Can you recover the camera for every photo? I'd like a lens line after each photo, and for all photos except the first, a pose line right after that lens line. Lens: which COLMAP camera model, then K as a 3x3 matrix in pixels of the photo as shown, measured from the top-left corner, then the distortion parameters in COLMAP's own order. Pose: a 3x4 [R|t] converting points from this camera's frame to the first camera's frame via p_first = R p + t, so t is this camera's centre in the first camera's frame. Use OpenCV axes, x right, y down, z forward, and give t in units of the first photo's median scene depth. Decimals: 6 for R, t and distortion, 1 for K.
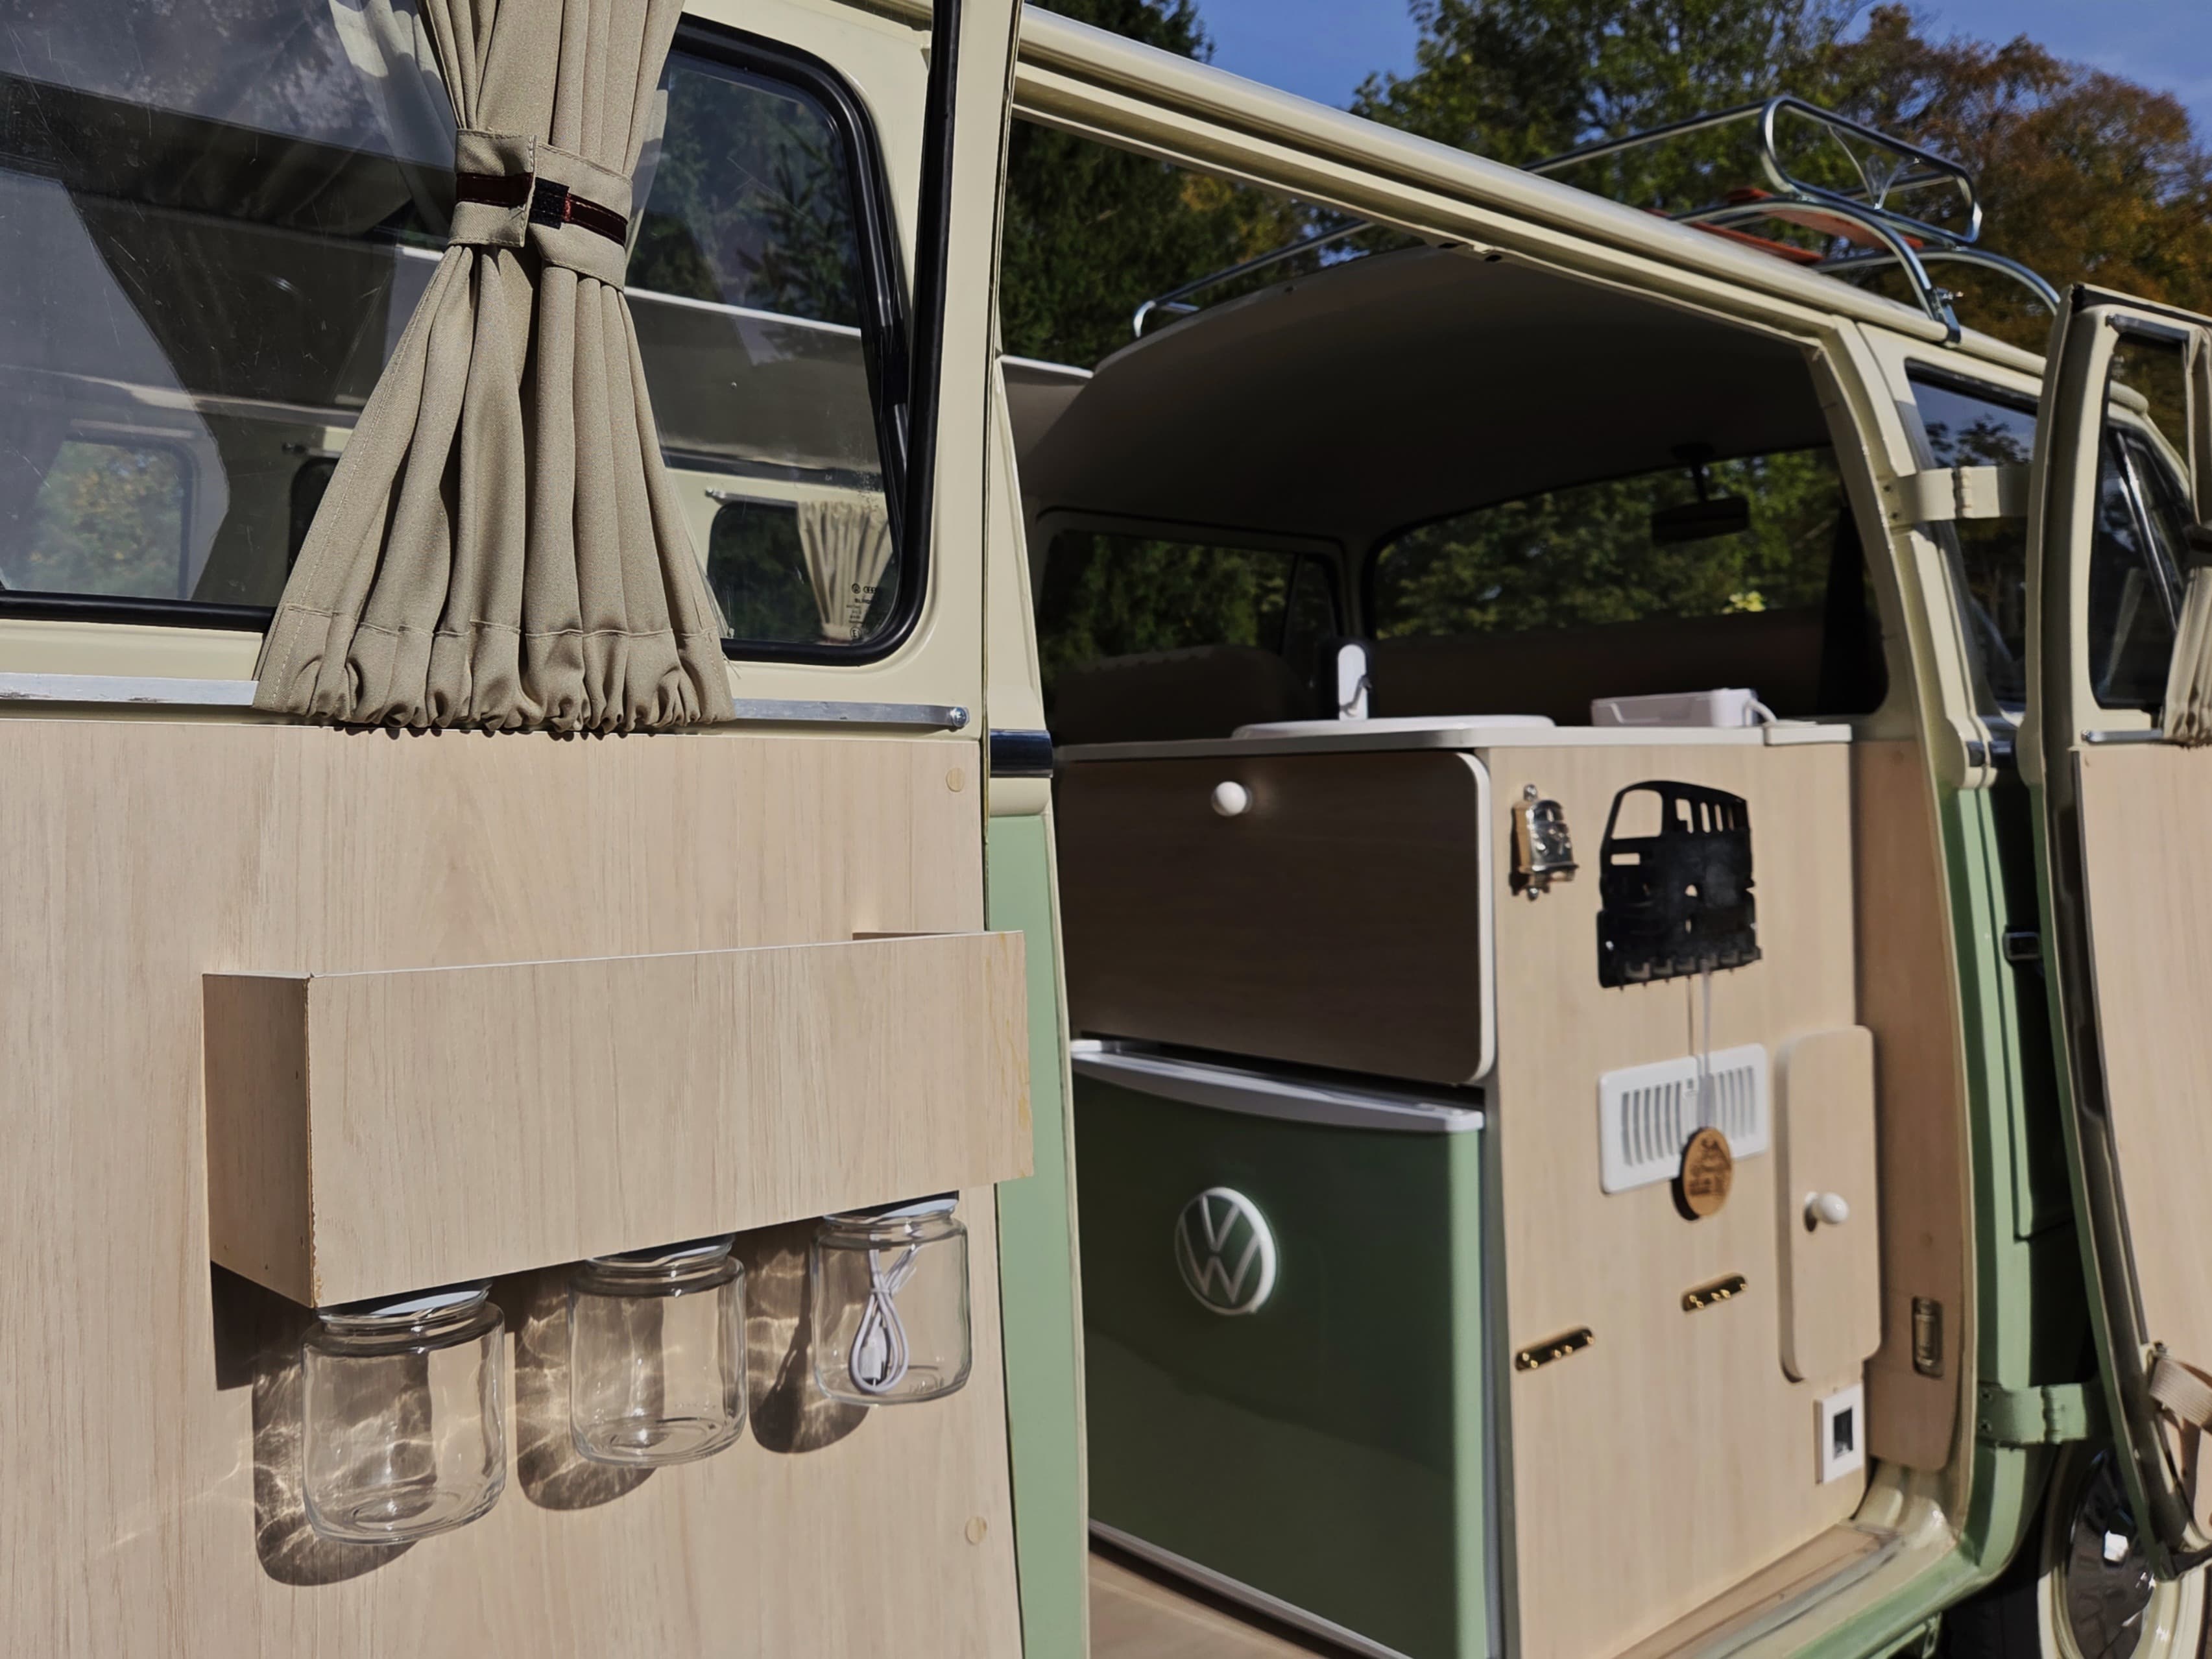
lens RADIAL K [[1823.5, 0, 910.9], [0, 1823.5, 799.4], [0, 0, 1]] dist [0.040895, -0.006675]
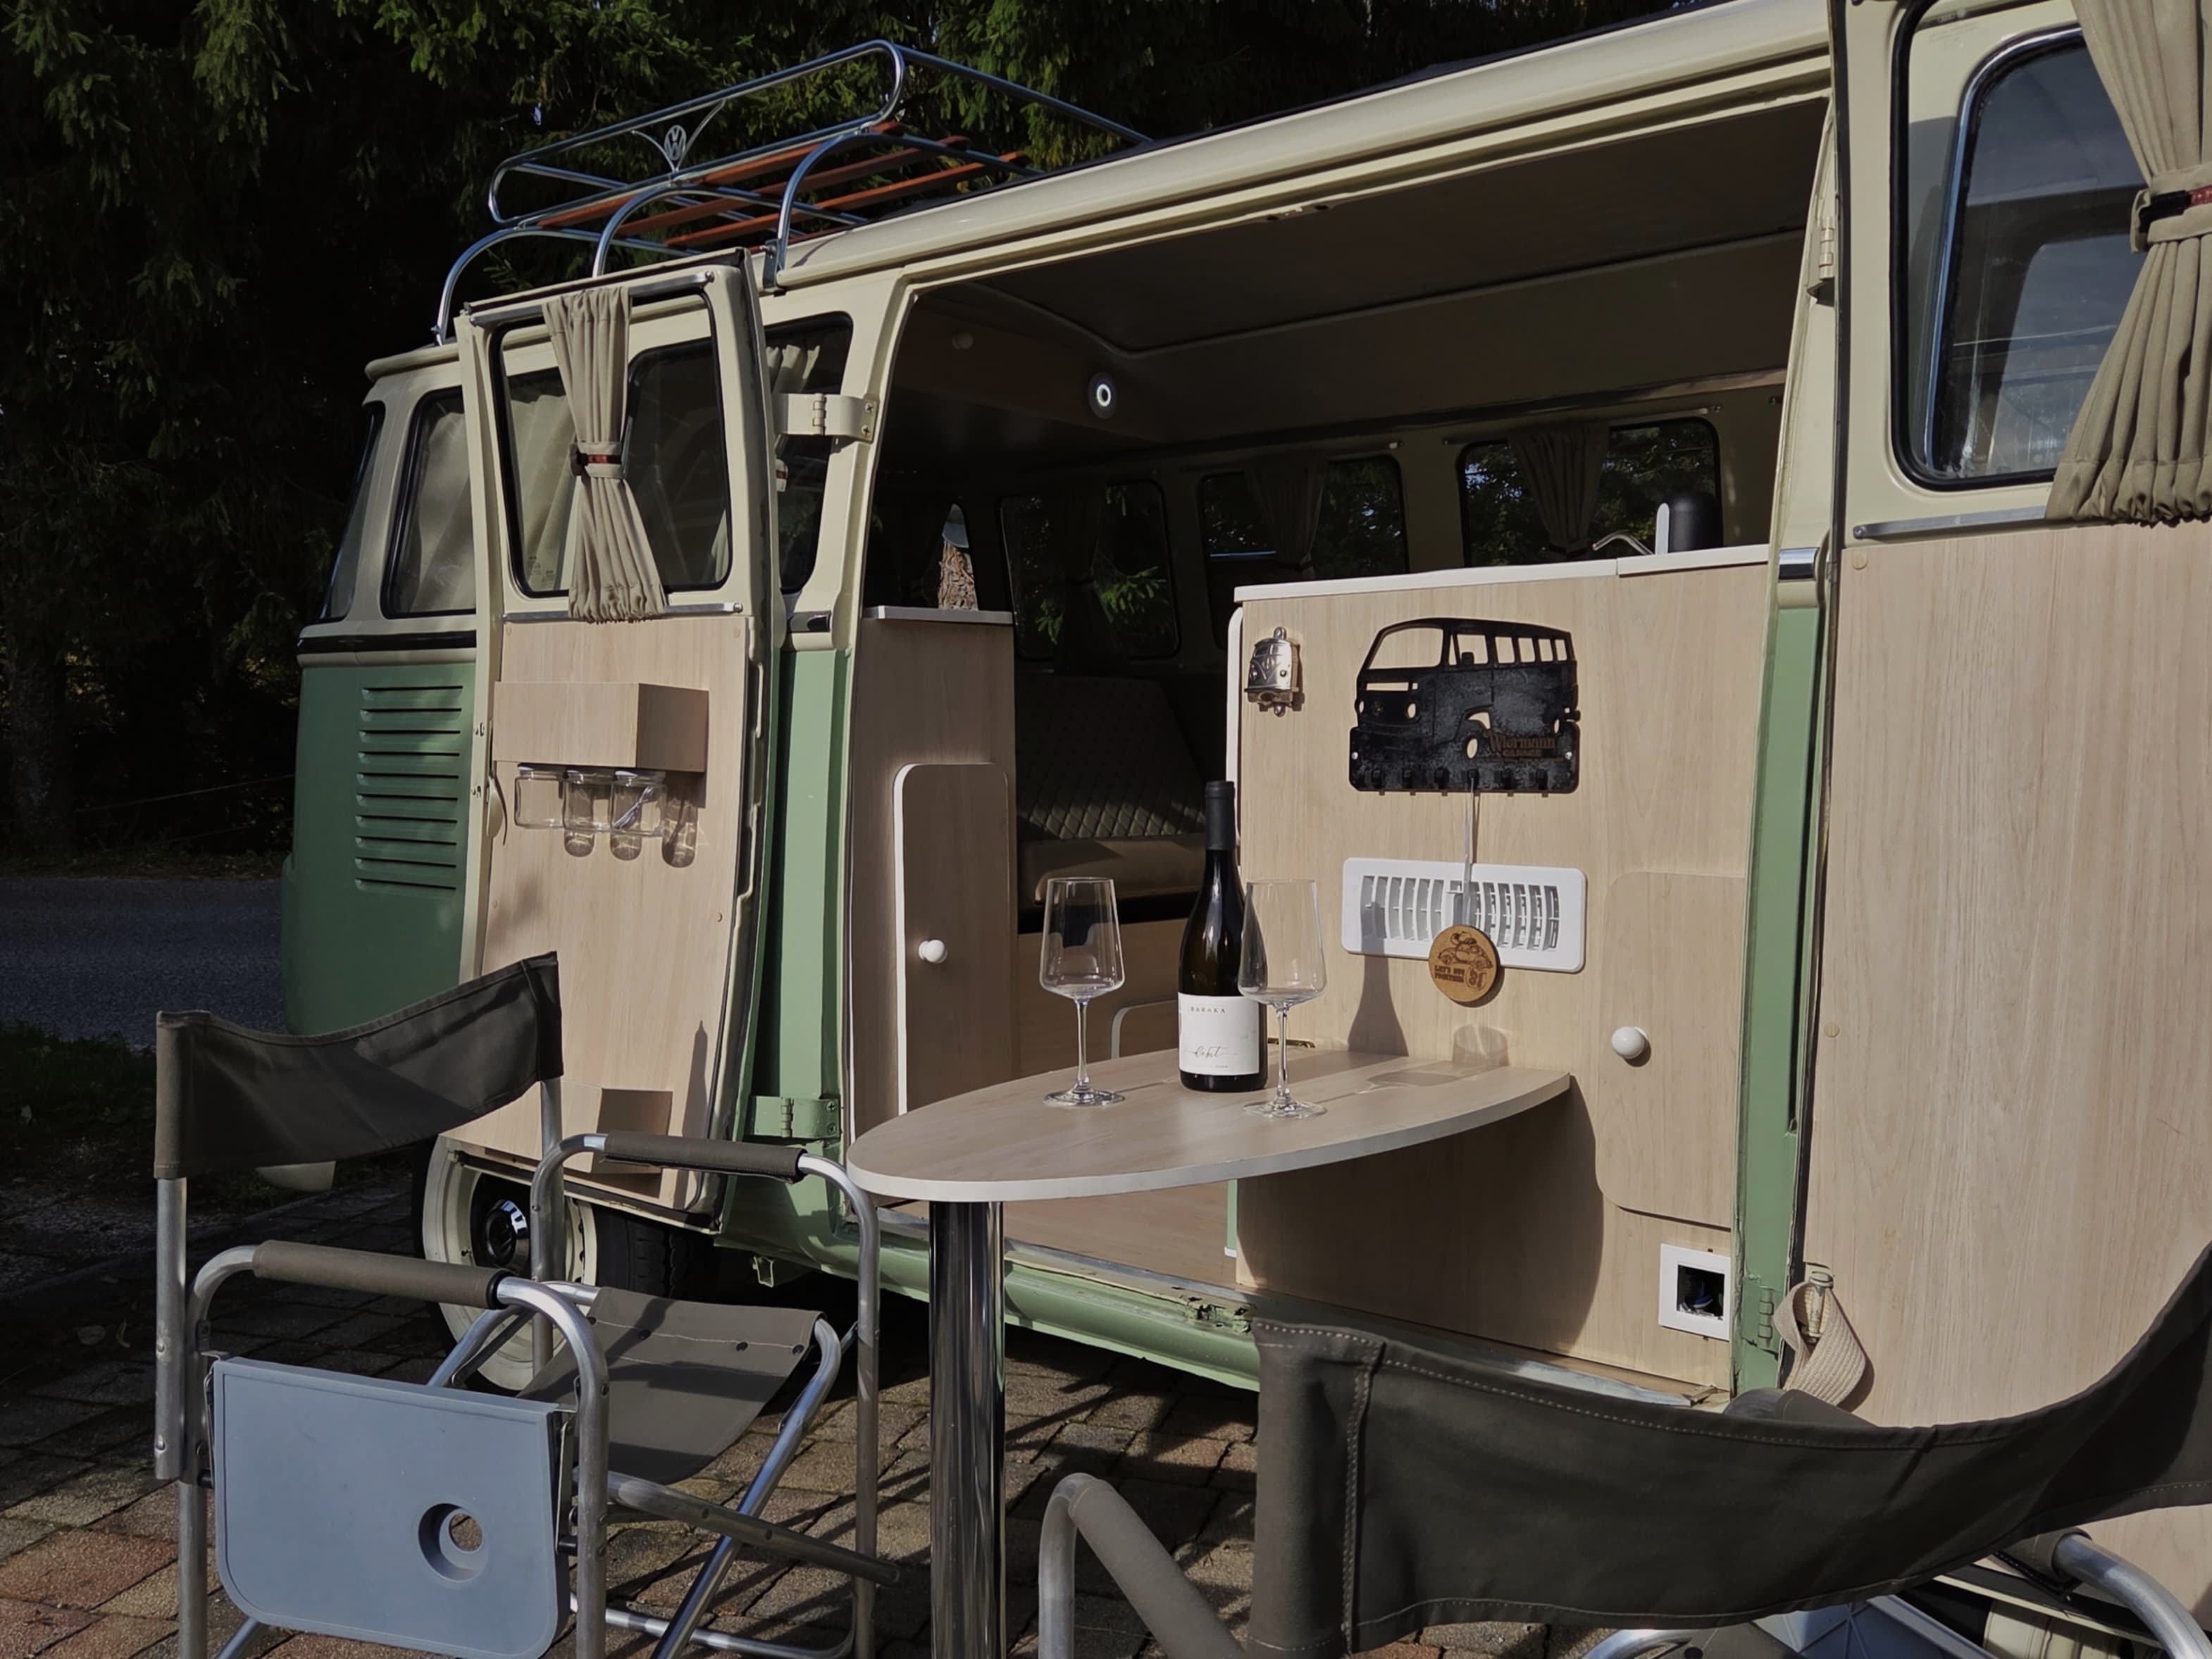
lens RADIAL K [[1763.1, 0, 1020.9], [0, 1763.1, 867.9], [0, 0, 1]] dist [0.053687, -0.006912]
pose [[0.167965, 0.100783, -0.980628, 1.453855], [-0.007932, 0.994866, 0.100888, 0.035596], [0.985761, -0.009167, 0.167902, 0.555247]]
